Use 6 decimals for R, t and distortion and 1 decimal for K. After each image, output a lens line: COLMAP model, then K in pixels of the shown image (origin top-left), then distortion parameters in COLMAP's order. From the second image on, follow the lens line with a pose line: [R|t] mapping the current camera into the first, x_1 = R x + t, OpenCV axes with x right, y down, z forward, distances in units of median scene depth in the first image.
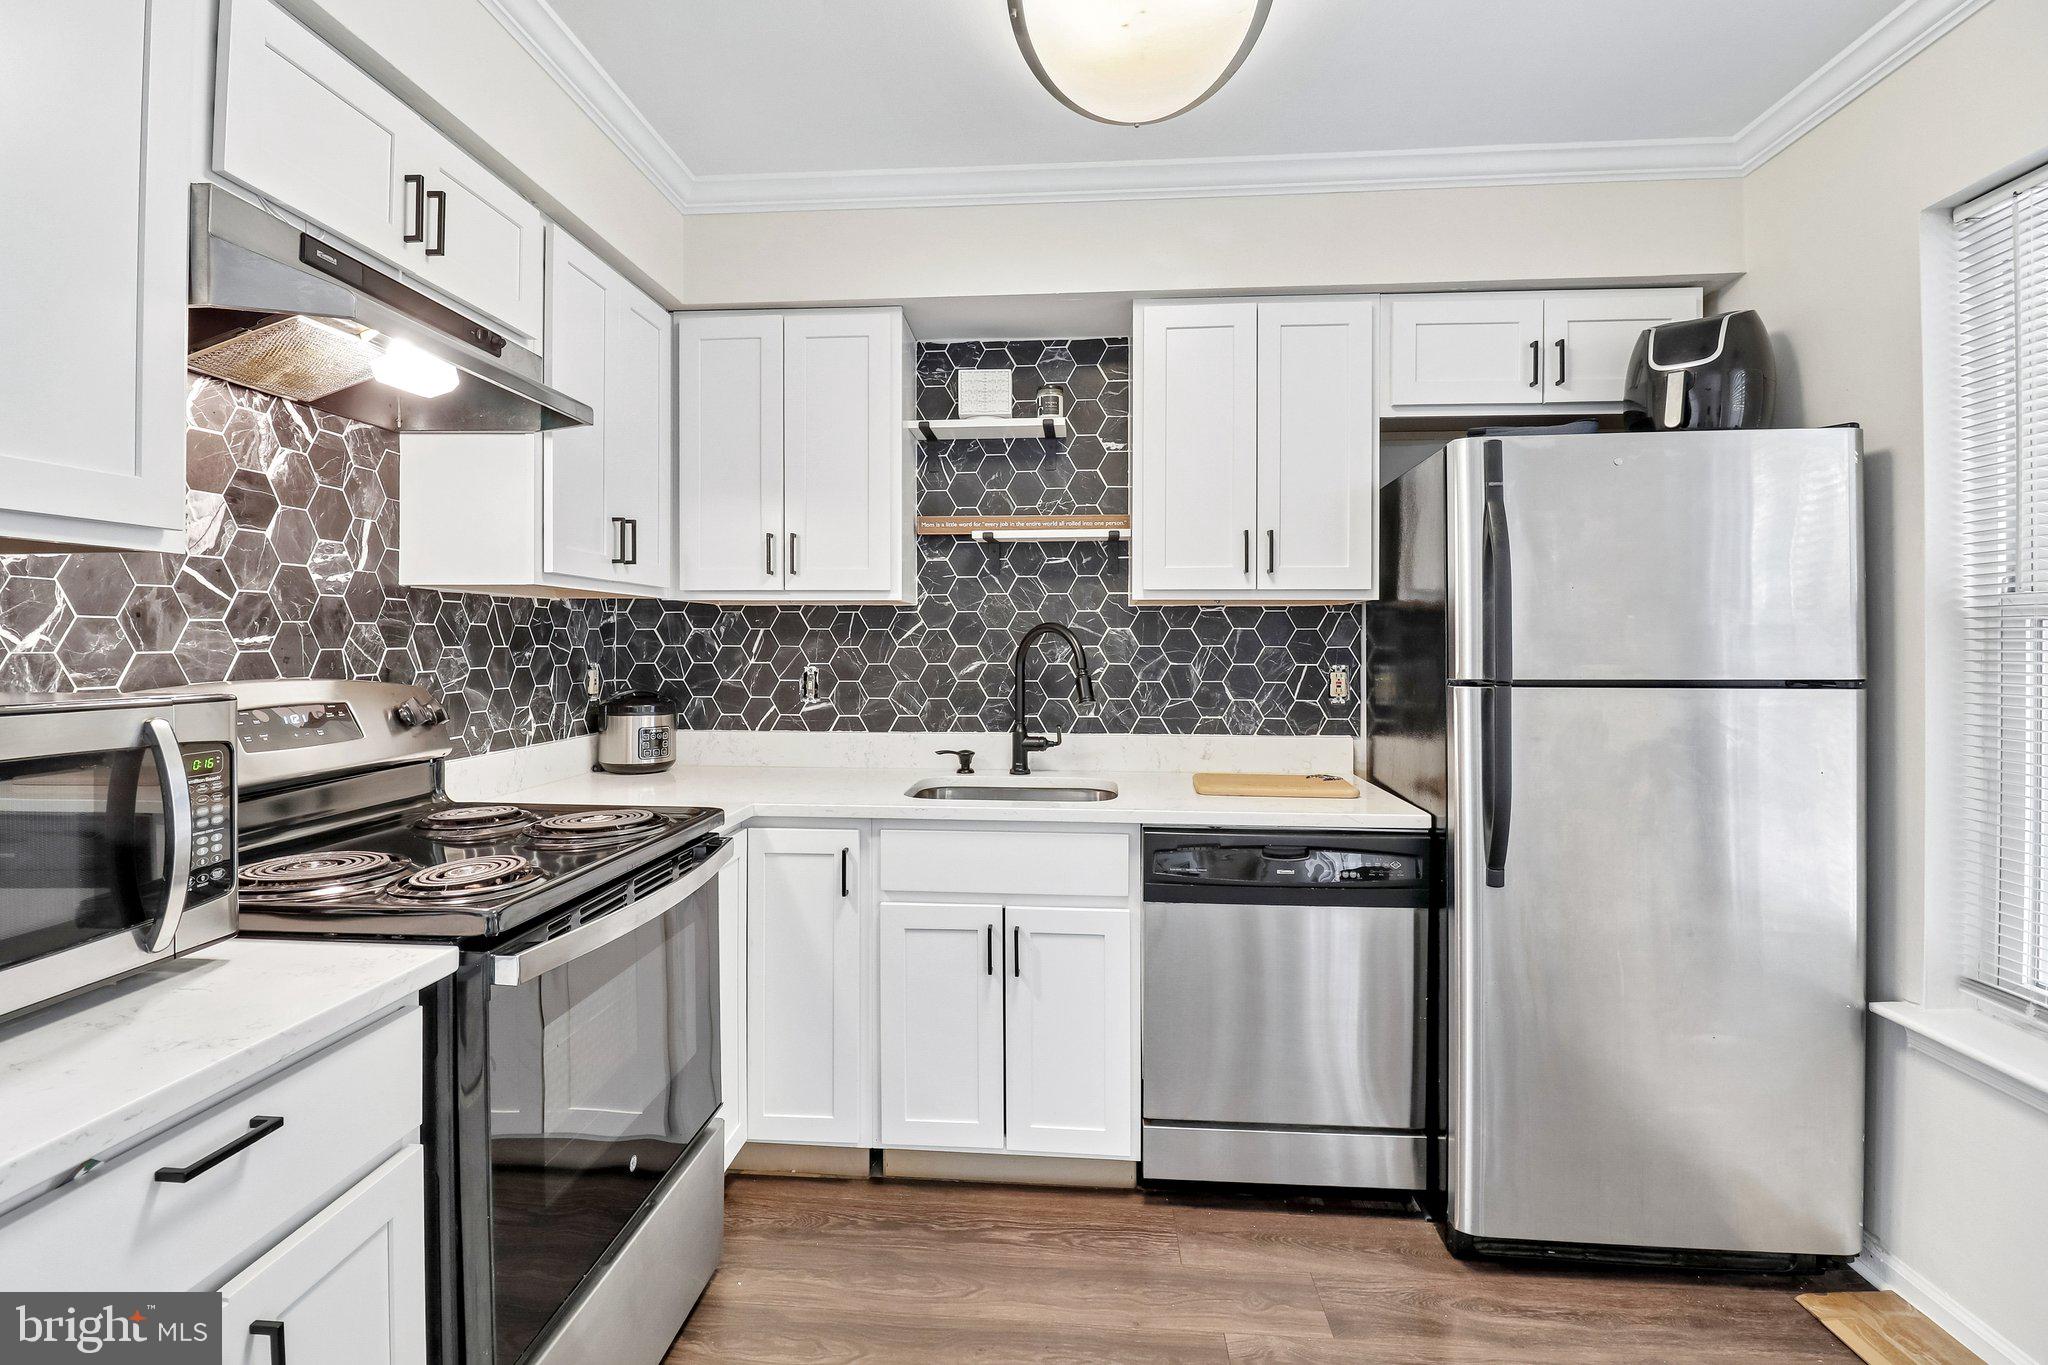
lens RADIAL K [[972.8, 0, 1004.6], [0, 972.8, 643.6], [0, 0, 1]] dist [0.000044, -0.013608]
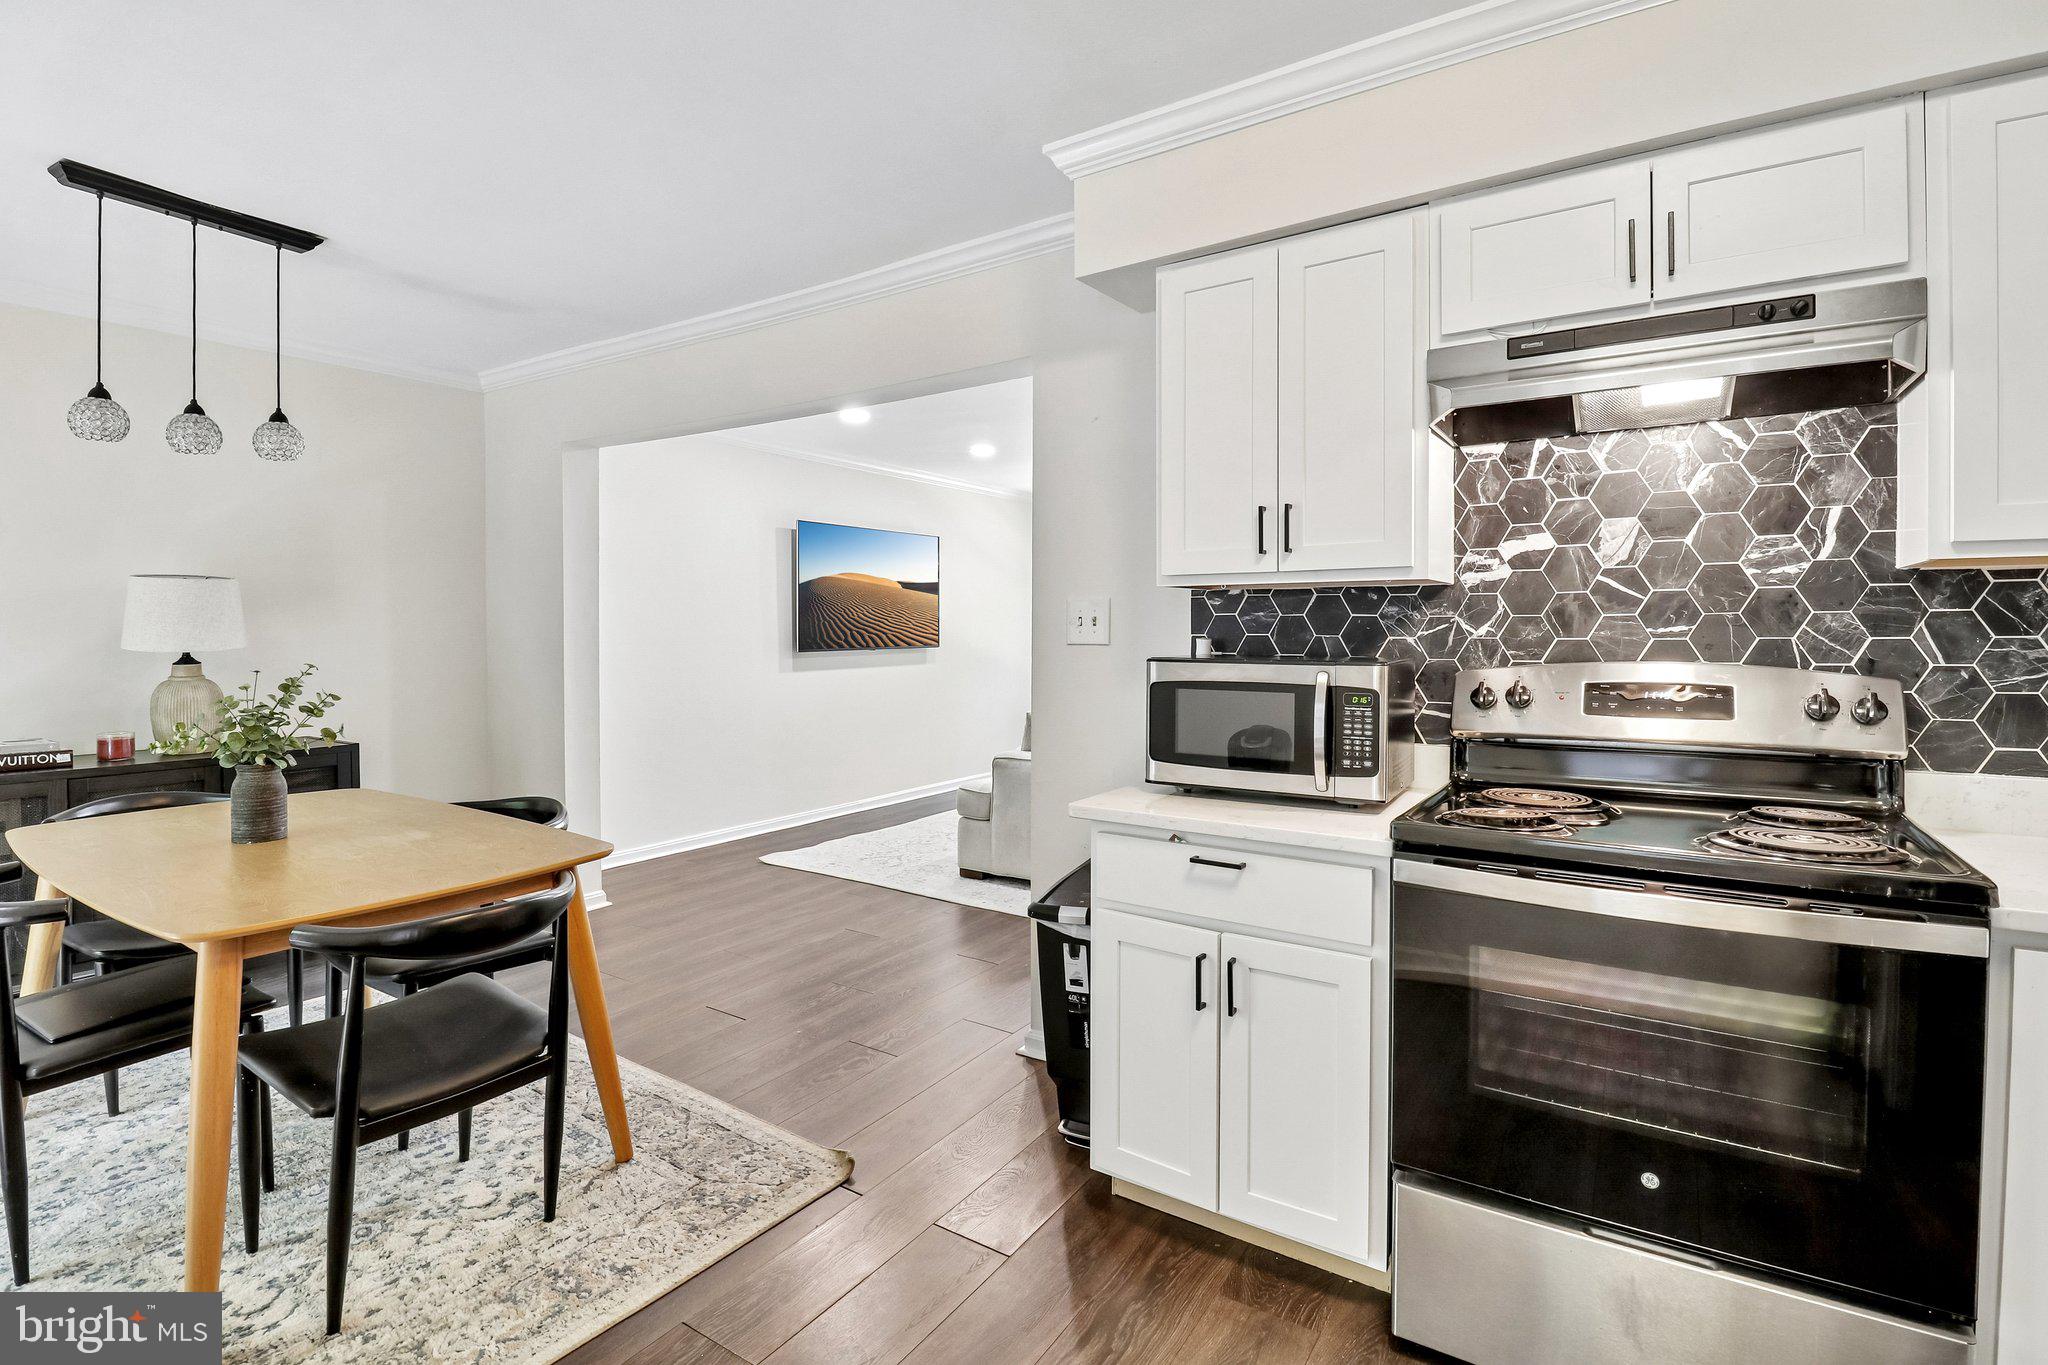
lens RADIAL K [[972.8, 0, 1004.6], [0, 972.8, 643.6], [0, 0, 1]] dist [0.000044, -0.013608]
pose [[-0.486727, 0.011460, -0.873479, 0.517782], [0.001834, 0.999925, 0.012097, -0.001724], [0.873552, 0.004286, -0.486712, 0.629584]]
